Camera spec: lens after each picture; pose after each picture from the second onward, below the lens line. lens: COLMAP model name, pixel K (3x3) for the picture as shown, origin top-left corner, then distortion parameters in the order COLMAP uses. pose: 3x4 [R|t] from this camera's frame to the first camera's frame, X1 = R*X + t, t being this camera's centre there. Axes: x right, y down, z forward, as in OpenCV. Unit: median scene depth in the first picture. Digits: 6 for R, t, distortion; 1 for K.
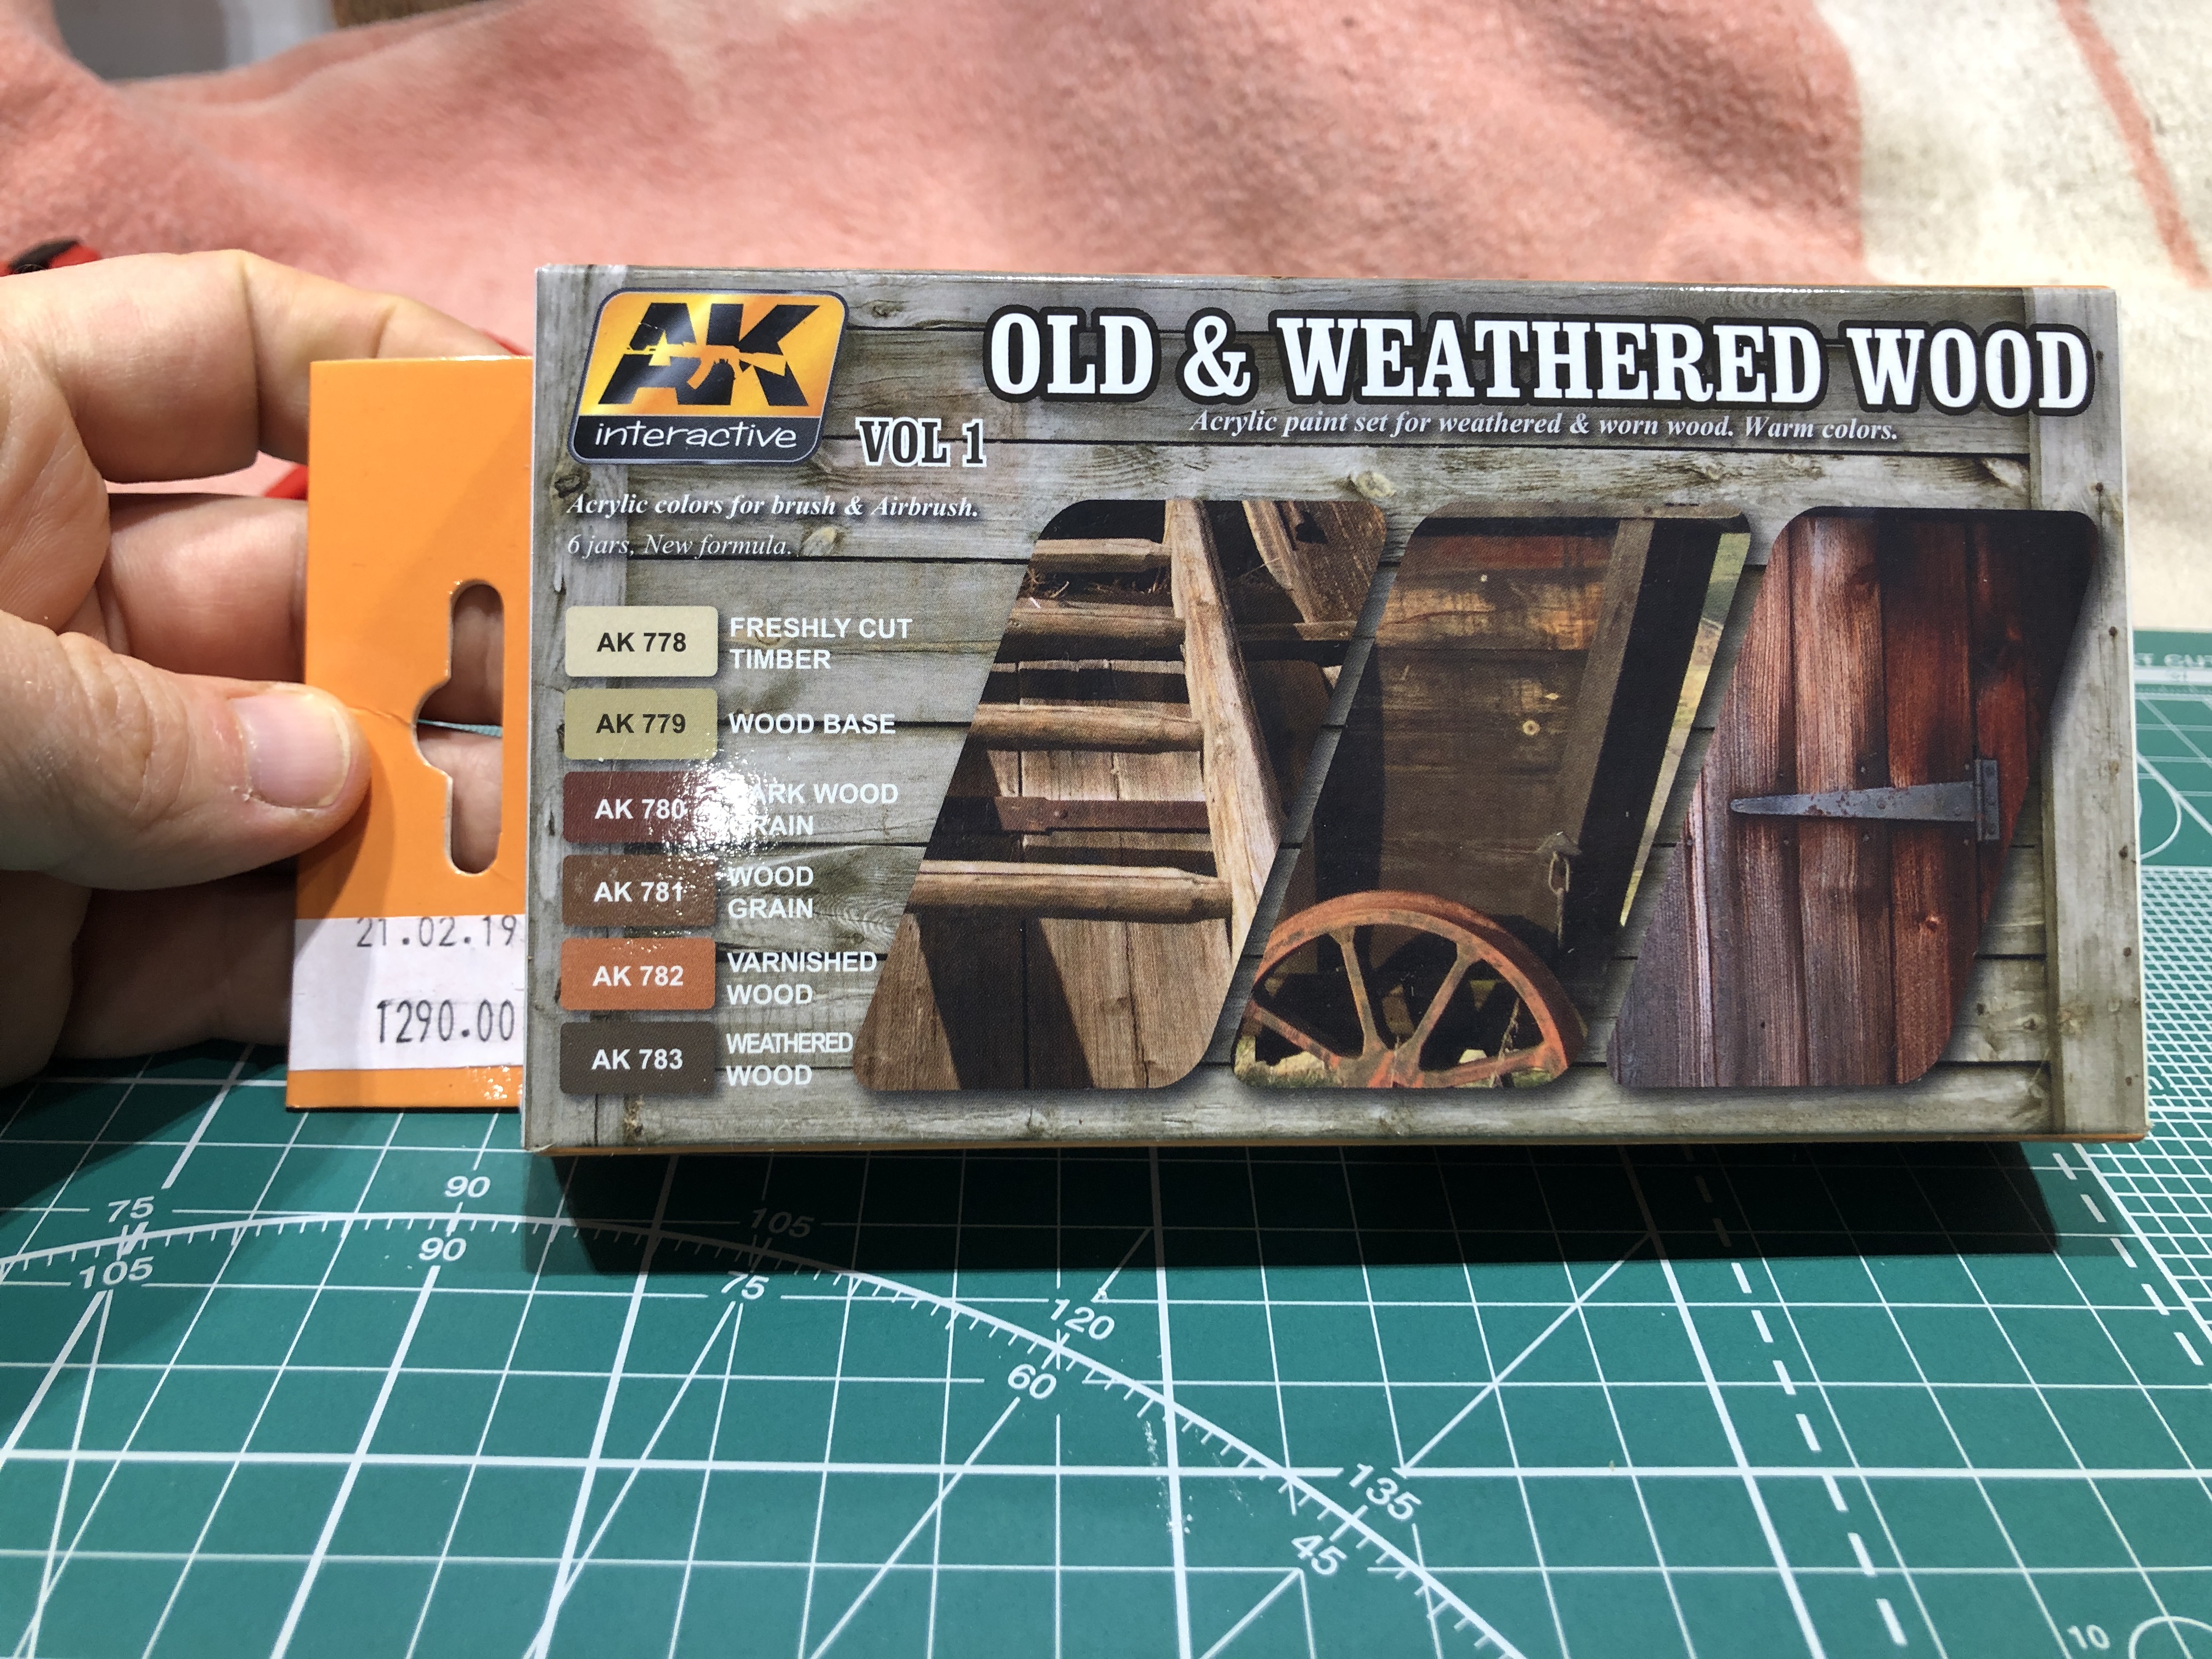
lens RADIAL K [[1863.0, 0, 1106.0], [0, 1863.0, 829.5], [0, 0, 1]] dist [-0.032013, 0.014721]
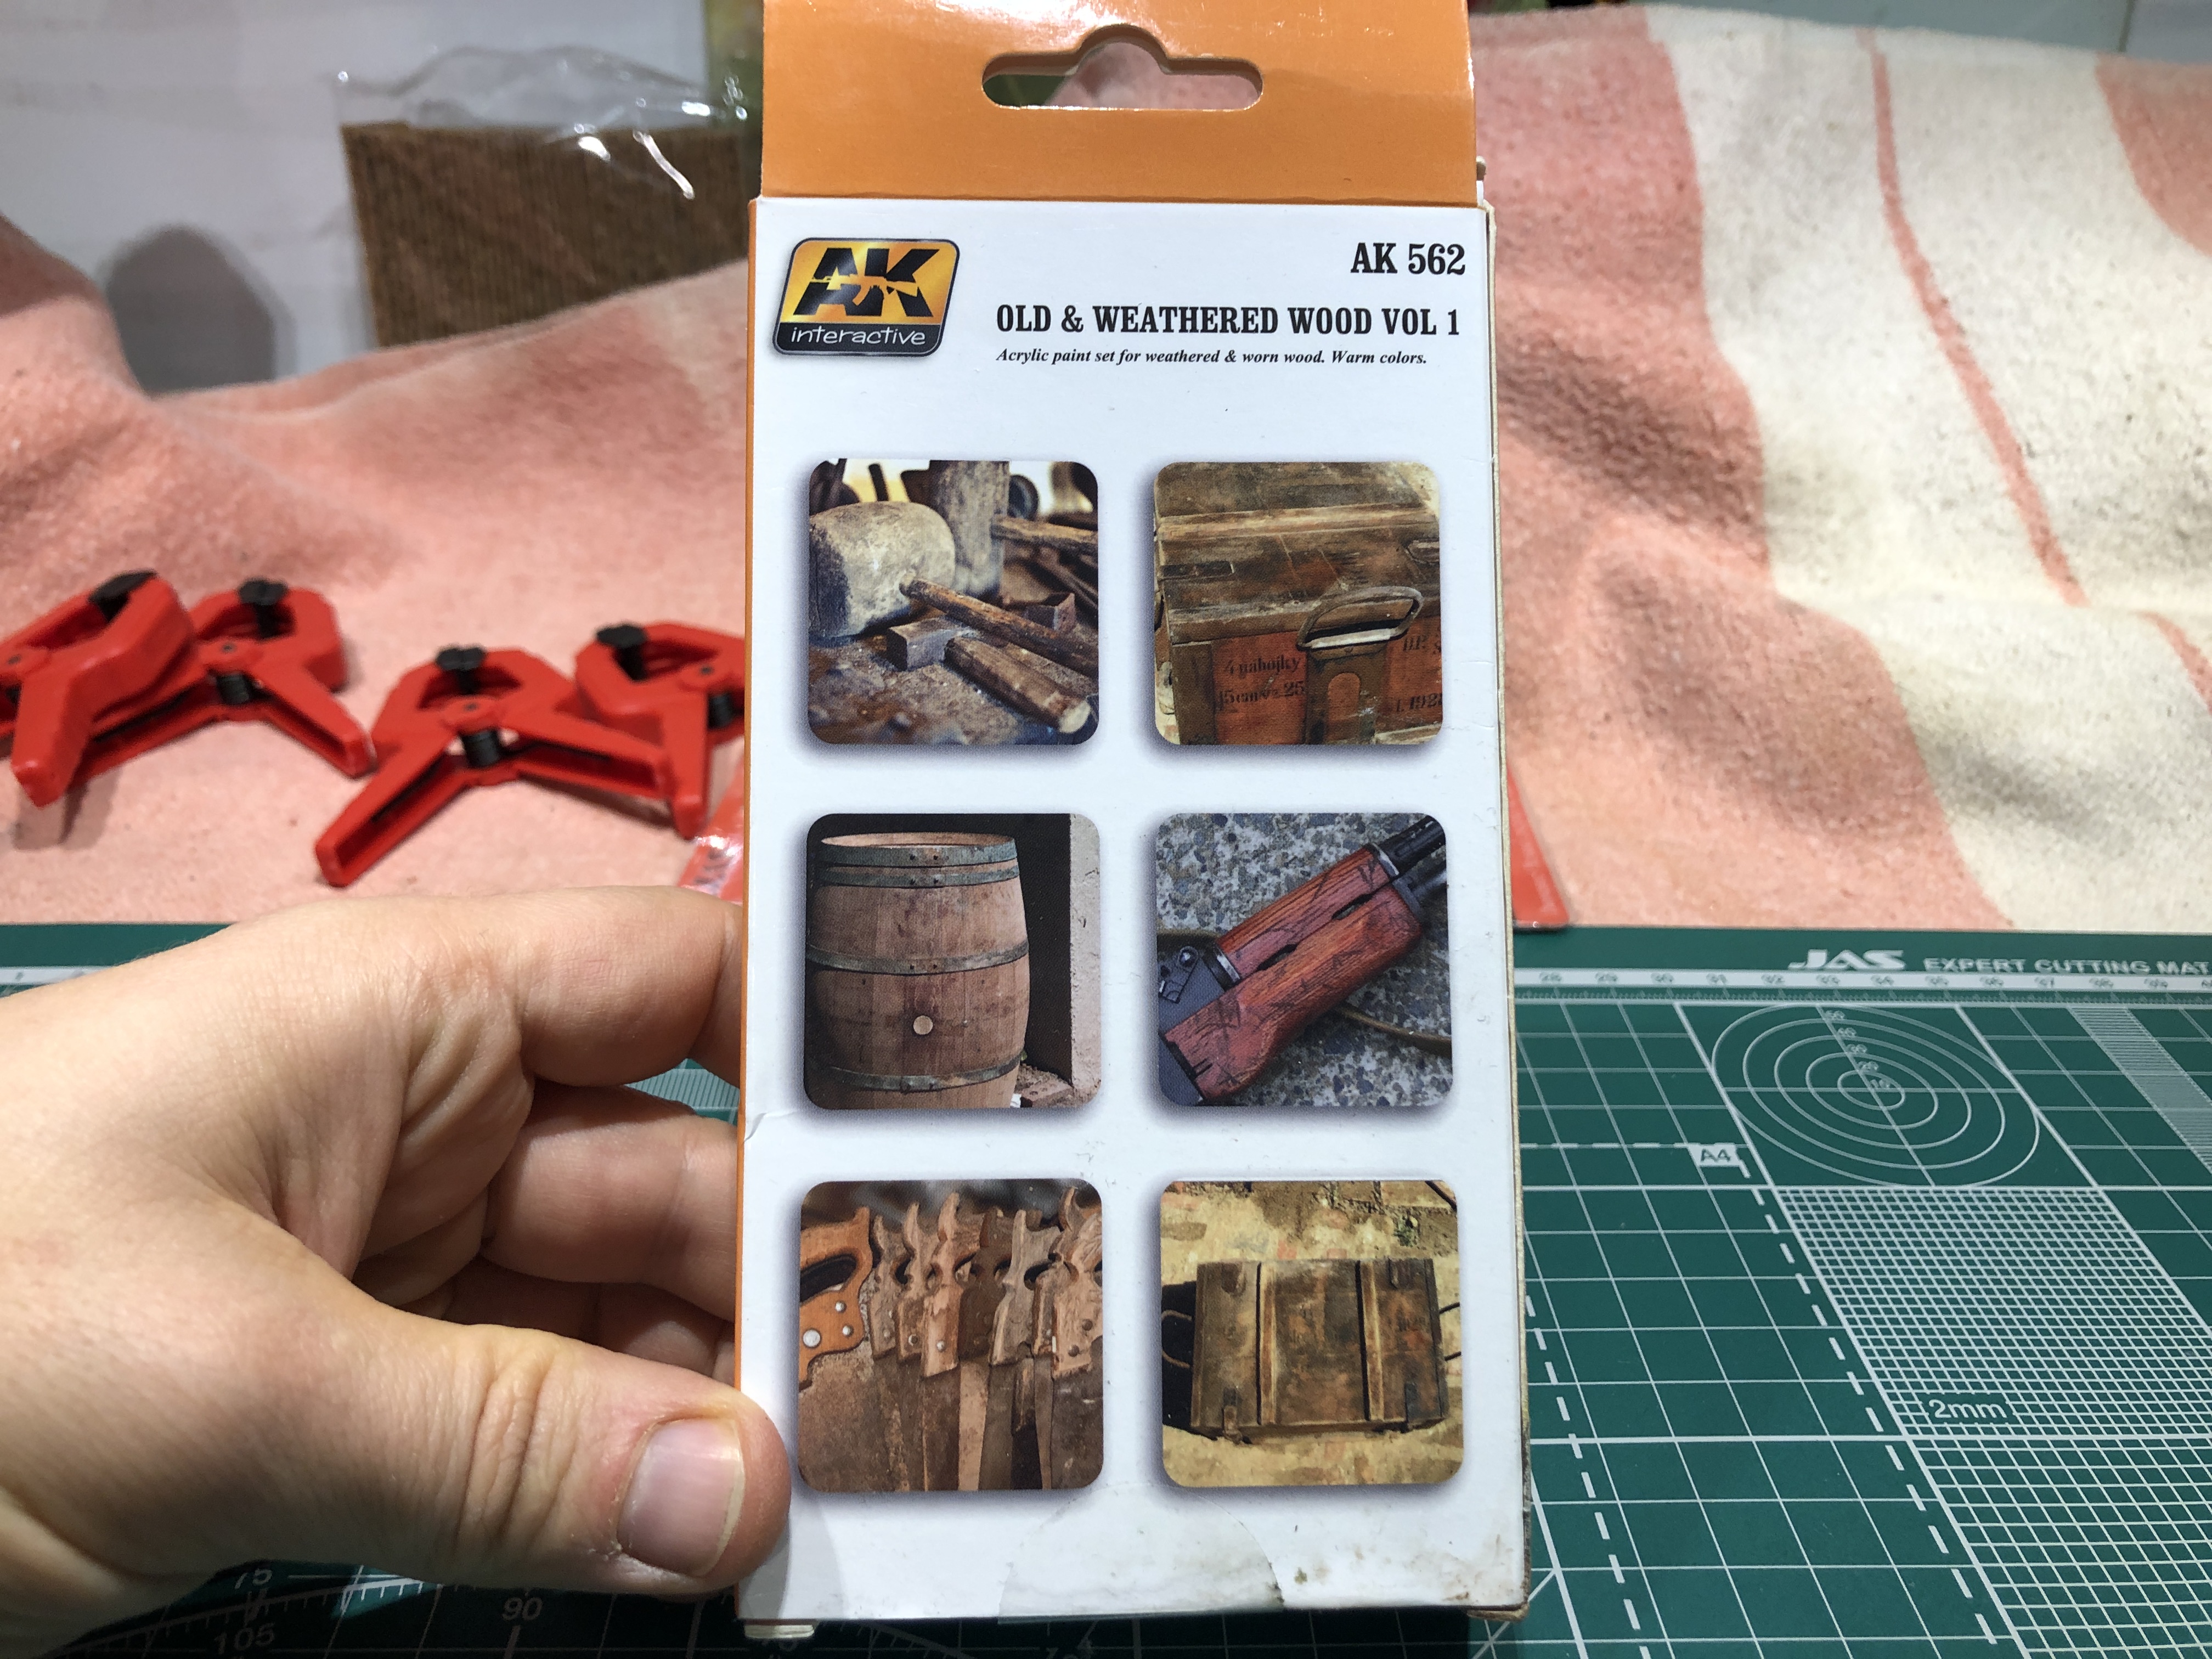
lens RADIAL K [[1863.0, 0, 1106.0], [0, 1863.0, 829.5], [0, 0, 1]] dist [-0.032013, 0.014721]
pose [[0.999841, -0.017795, 0.000639, 0.009650], [0.017803, 0.998235, -0.056659, -0.098459], [0.000370, 0.056661, 0.998393, -0.099028]]
